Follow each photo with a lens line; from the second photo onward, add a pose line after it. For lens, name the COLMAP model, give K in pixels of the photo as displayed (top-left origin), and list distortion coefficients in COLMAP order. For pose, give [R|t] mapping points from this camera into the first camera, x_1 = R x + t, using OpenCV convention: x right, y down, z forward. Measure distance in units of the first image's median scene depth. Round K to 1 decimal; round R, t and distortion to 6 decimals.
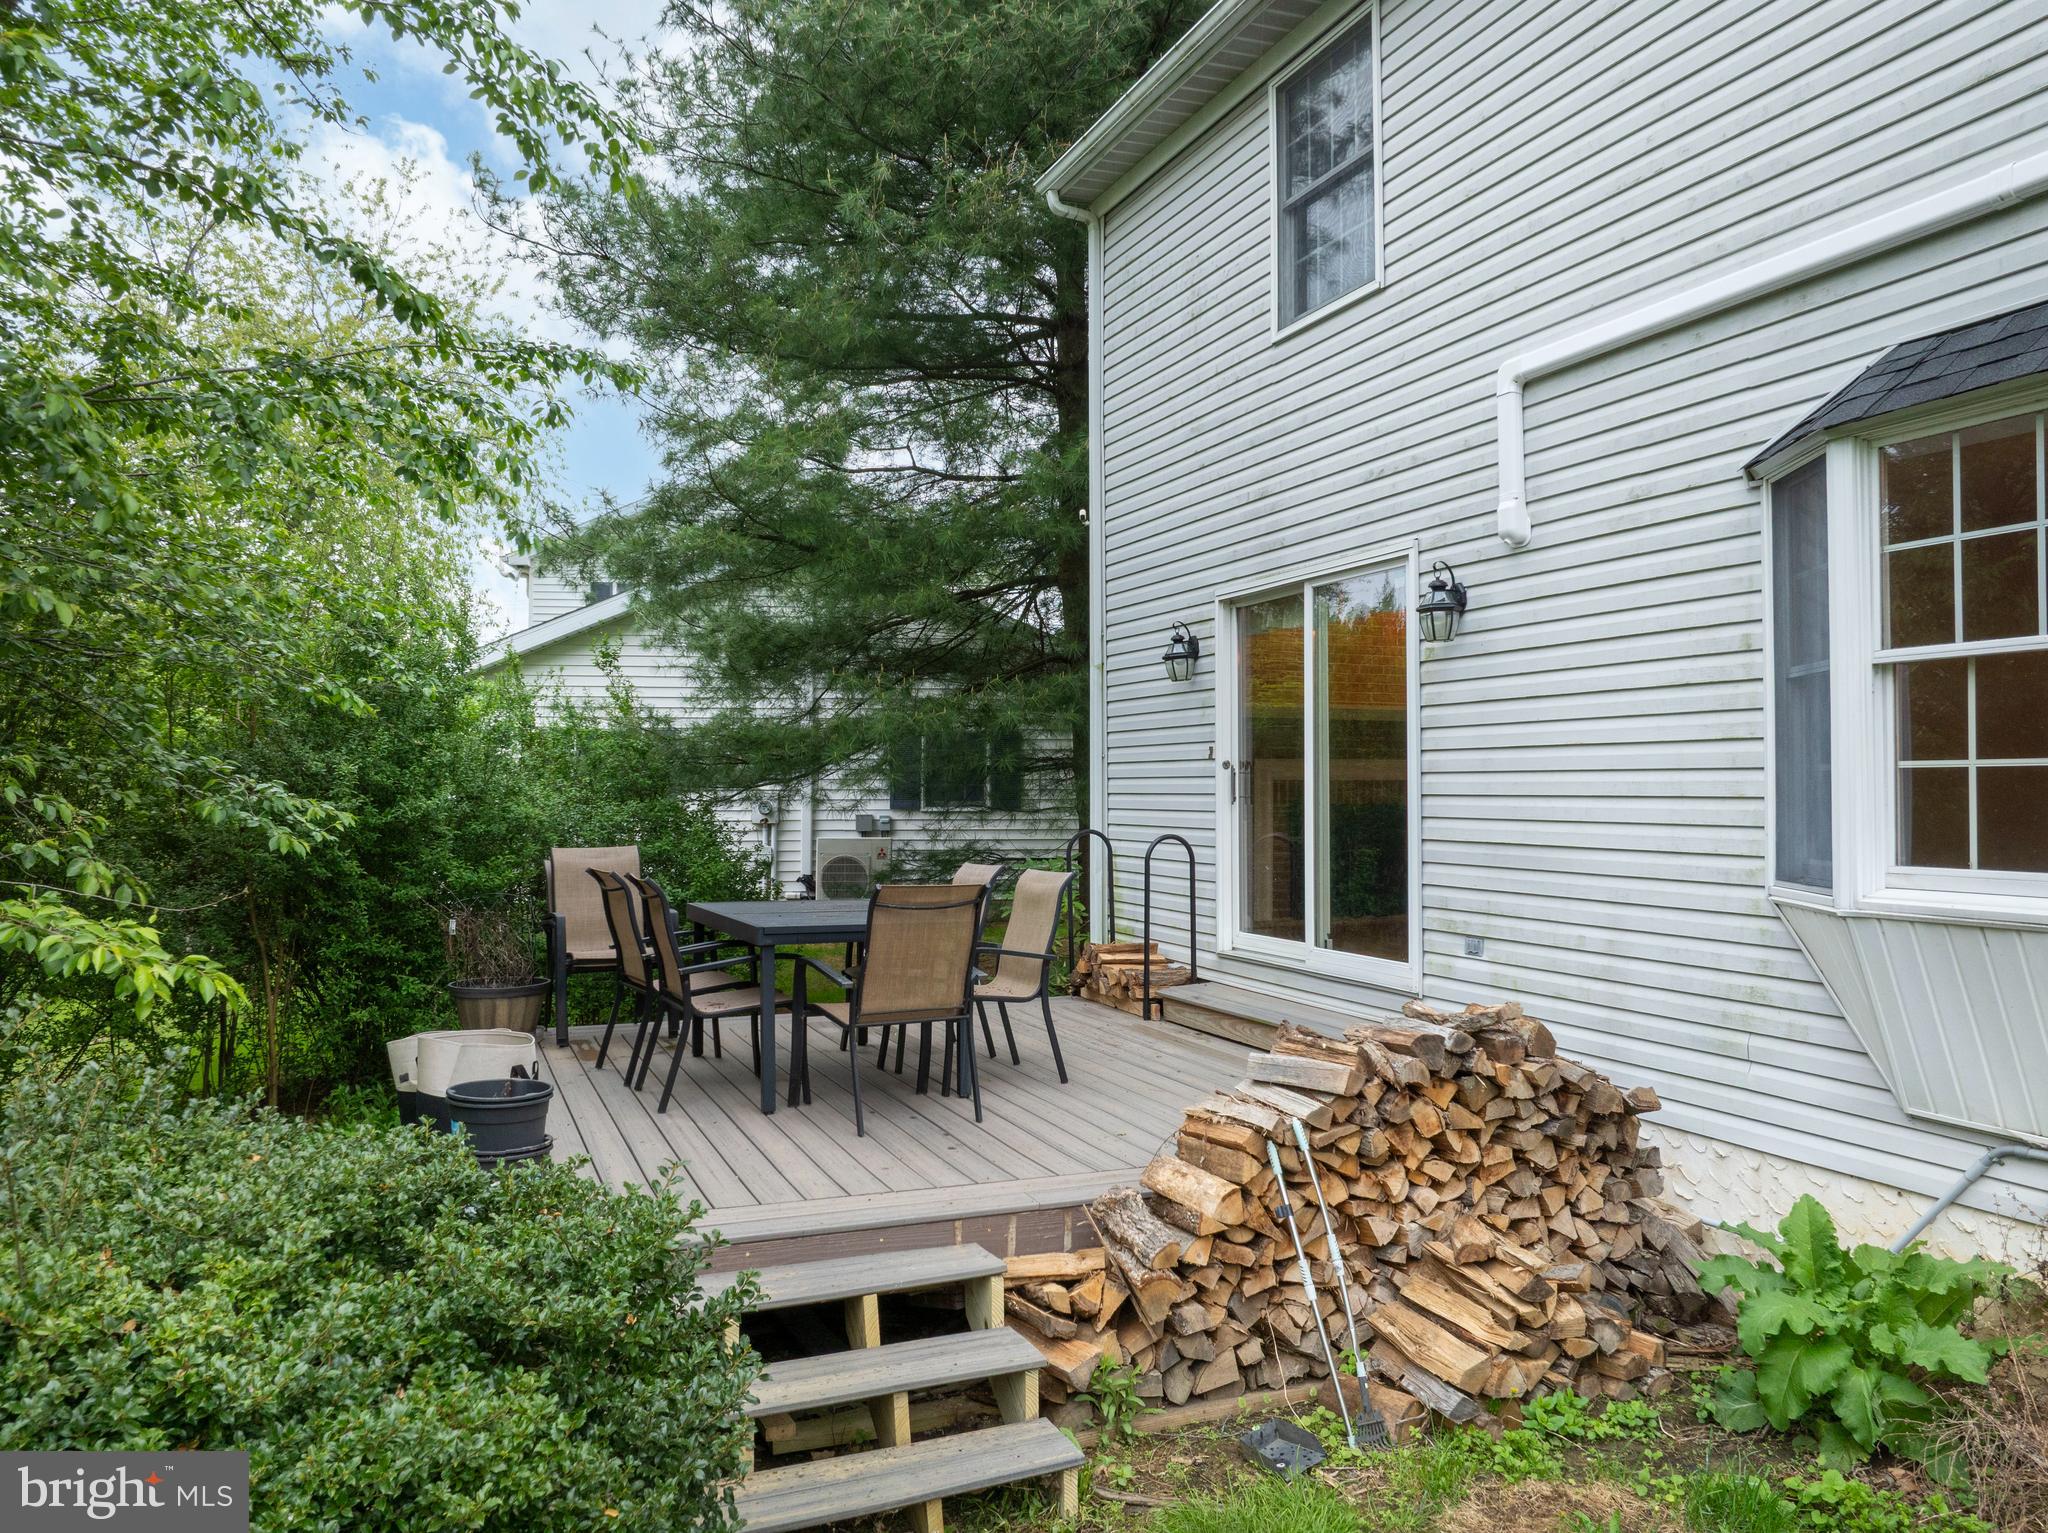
lens RADIAL K [[1441.0, 0, 1024.0], [0, 1441.0, 766.5], [0, 0, 1]] dist [-0.034297, 0.004930]
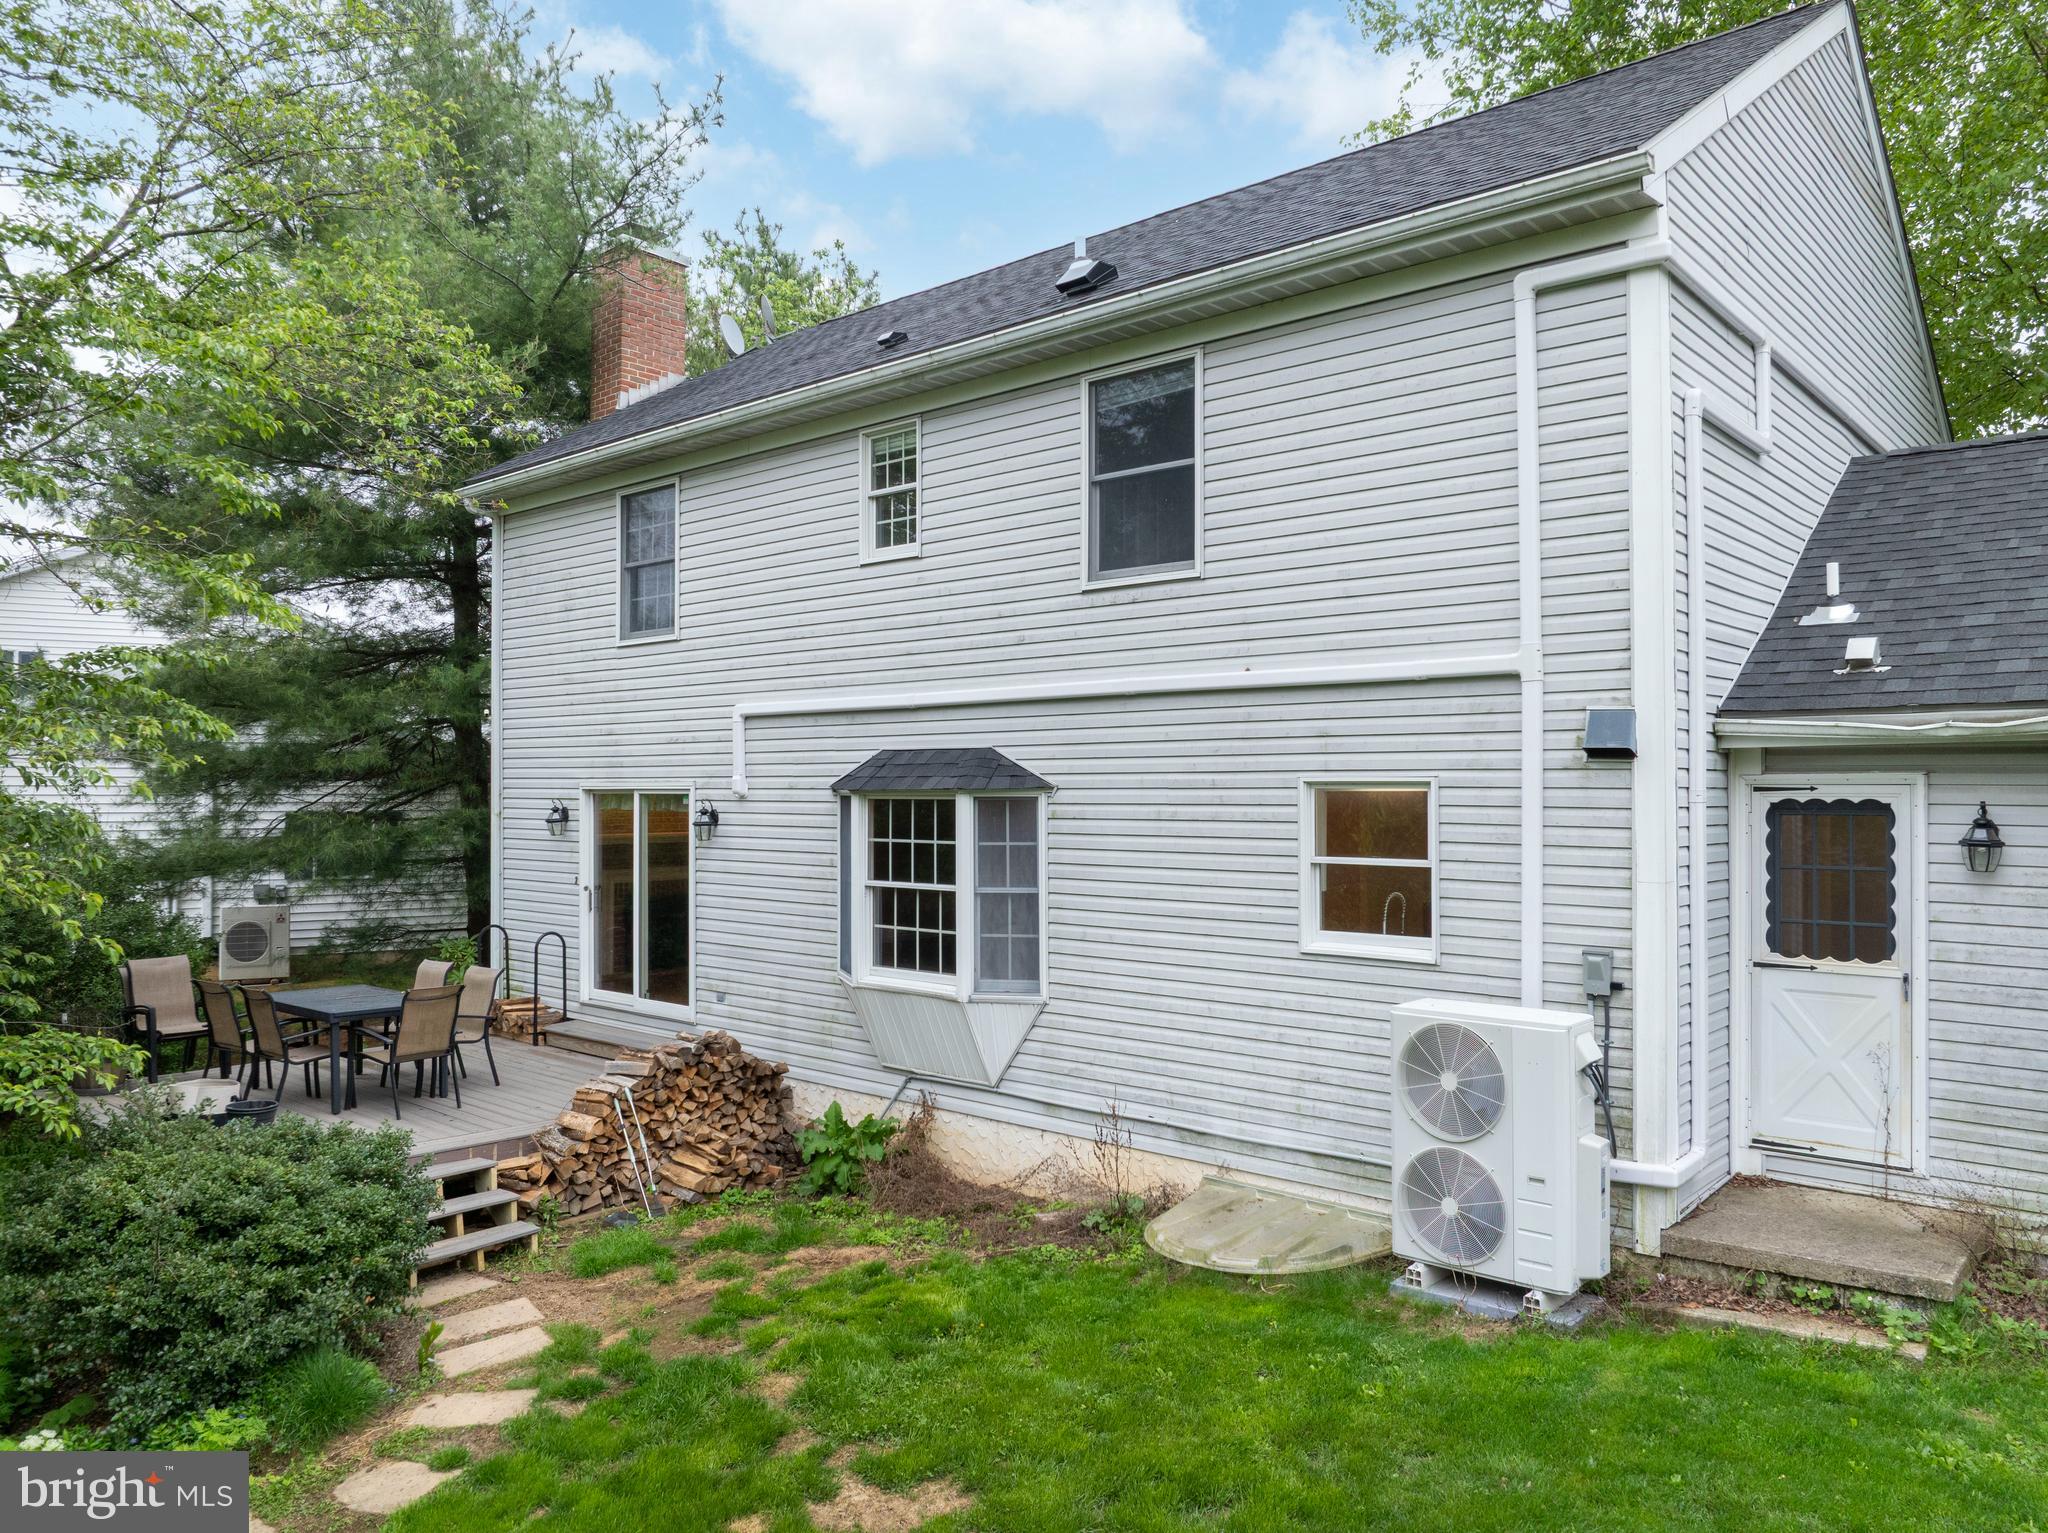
lens RADIAL K [[1438.4, 0, 1024.0], [0, 1438.4, 766.5], [0, 0, 1]] dist [-0.001243, -0.071967]
pose [[0.899590, 0.005692, 0.436698, -0.244032], [-0.006236, 0.999981, -0.000188, -0.271739], [-0.436690, -0.002554, 0.899608, -1.336519]]
